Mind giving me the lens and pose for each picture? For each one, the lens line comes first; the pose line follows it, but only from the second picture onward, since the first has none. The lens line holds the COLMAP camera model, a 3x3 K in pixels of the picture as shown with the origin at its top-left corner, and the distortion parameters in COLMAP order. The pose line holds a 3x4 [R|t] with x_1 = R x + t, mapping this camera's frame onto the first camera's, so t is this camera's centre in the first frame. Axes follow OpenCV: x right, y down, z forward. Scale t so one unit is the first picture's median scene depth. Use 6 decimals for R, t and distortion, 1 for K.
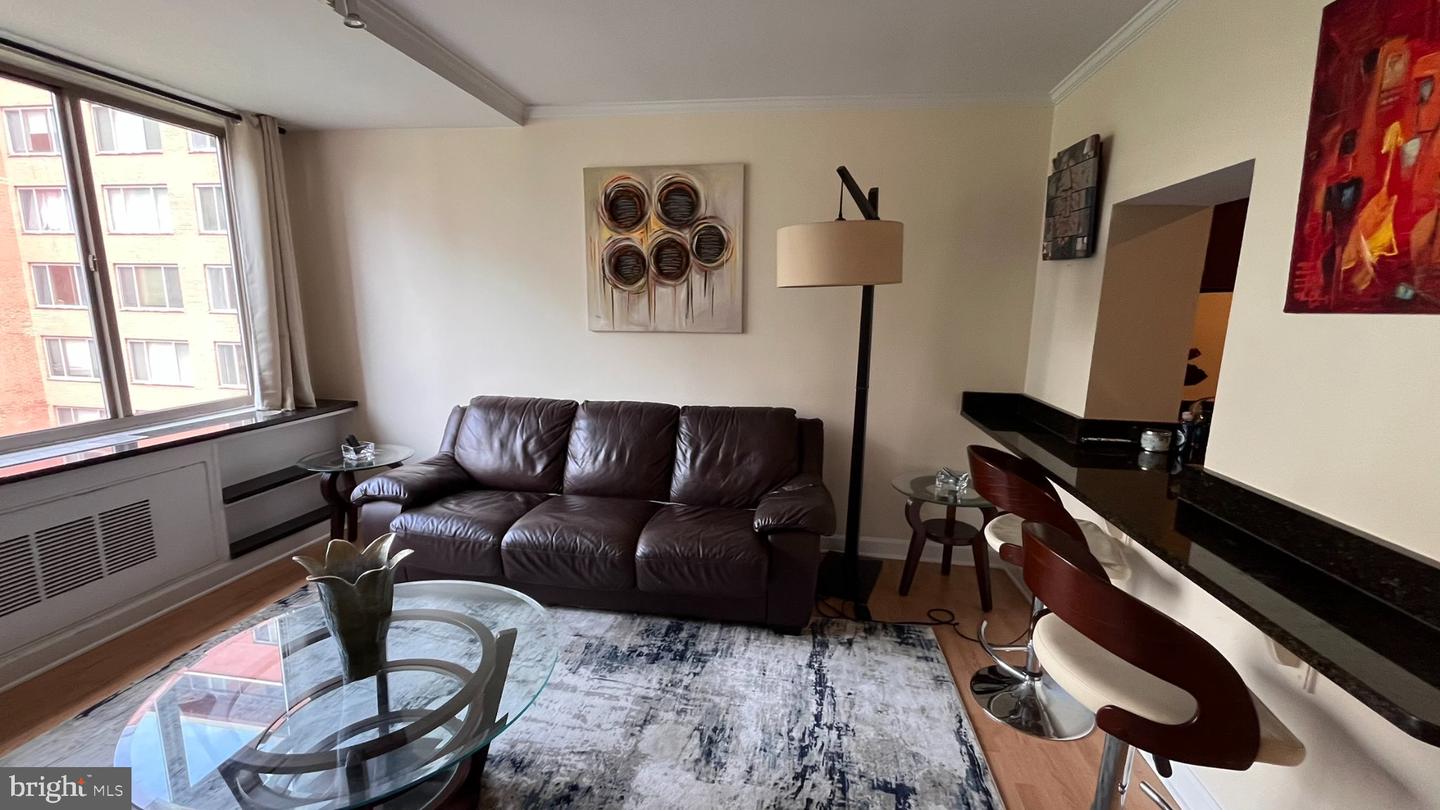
lens RADIAL K [[581.3, 0, 722.1], [0, 581.3, 406.9], [0, 0, 1]] dist [-0.003611, -0.000974]
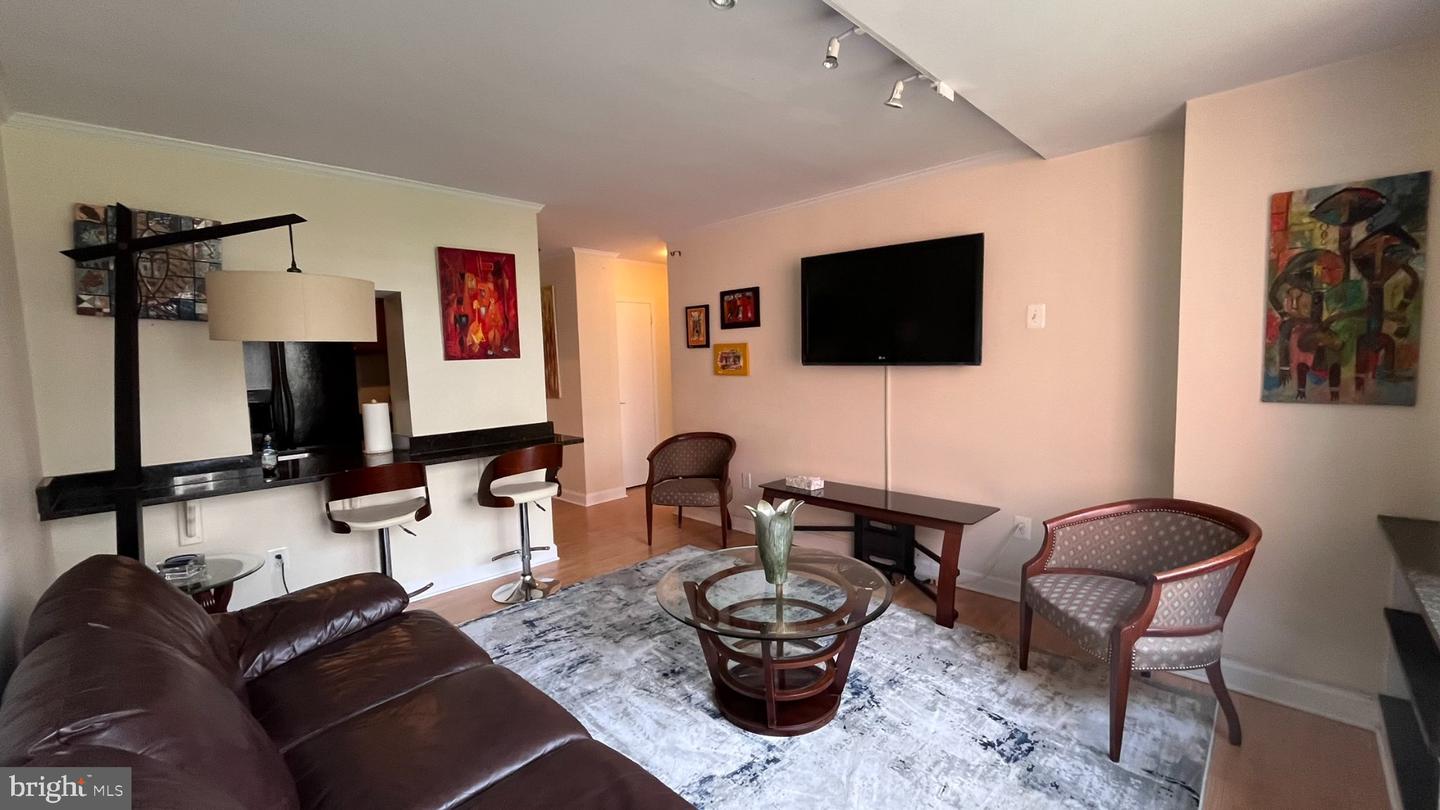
lens RADIAL K [[581.3, 0, 723.4], [0, 581.3, 405.1], [0, 0, 1]] dist [-0.003611, -0.000974]
pose [[-0.815809, -0.043846, 0.576657, -0.657120], [0.113575, 0.965557, 0.234094, -0.189838], [-0.567059, 0.256470, -0.782731, 1.035975]]
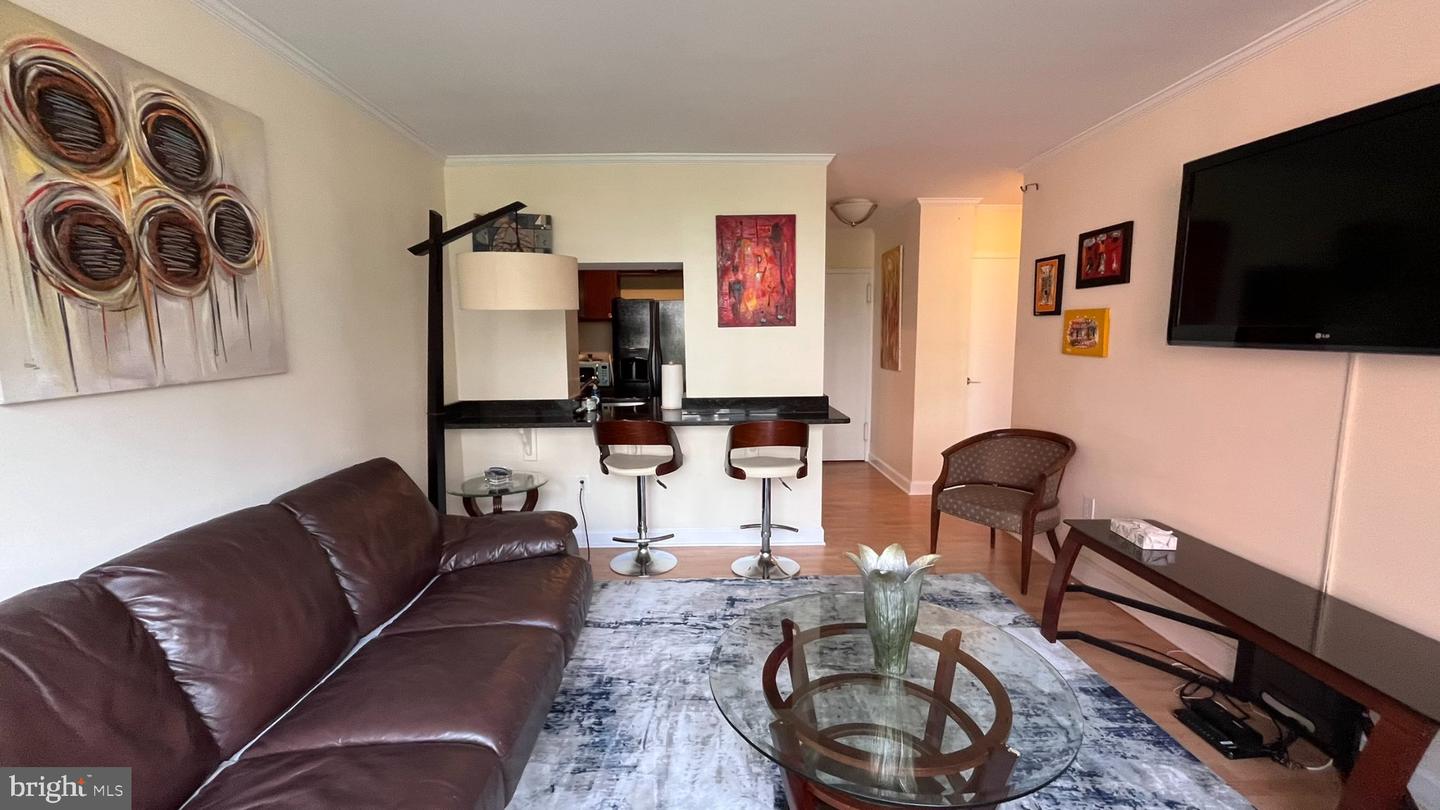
lens RADIAL K [[581.3, 0, 719.0], [0, 581.3, 405.1], [0, 0, 1]] dist [-0.003611, -0.000974]
pose [[-0.170635, -0.139250, 0.975445, -0.721240], [0.177976, 0.969325, 0.169510, -0.118149], [-0.969128, 0.202530, -0.140617, 0.635665]]
